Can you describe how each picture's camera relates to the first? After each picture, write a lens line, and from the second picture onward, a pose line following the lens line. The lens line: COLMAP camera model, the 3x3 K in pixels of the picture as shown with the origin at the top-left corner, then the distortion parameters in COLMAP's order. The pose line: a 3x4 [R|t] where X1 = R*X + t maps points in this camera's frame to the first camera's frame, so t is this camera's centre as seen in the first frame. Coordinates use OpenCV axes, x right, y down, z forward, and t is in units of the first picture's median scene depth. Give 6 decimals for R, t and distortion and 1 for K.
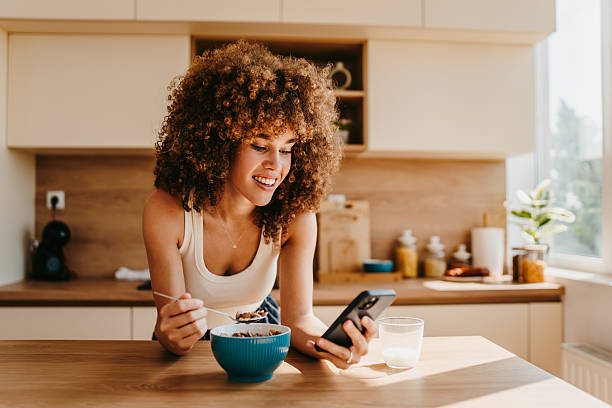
lens RADIAL K [[588.1, 0, 304.5], [0, 588.1, 203.0], [0, 0, 1]] dist [-0.088391, 0.000000]
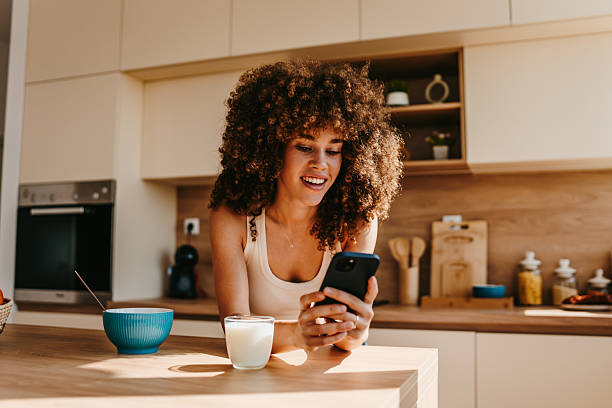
lens RADIAL K [[618.4, 0, 292.9], [0, 618.4, 205.5], [0, 0, 1]] dist [-0.106071, 0.000000]
pose [[0.908626, -0.034819, -0.416156, 0.242814], [0.013020, 0.998396, -0.055106, 0.022827], [0.417407, 0.044652, 0.907622, 0.010020]]
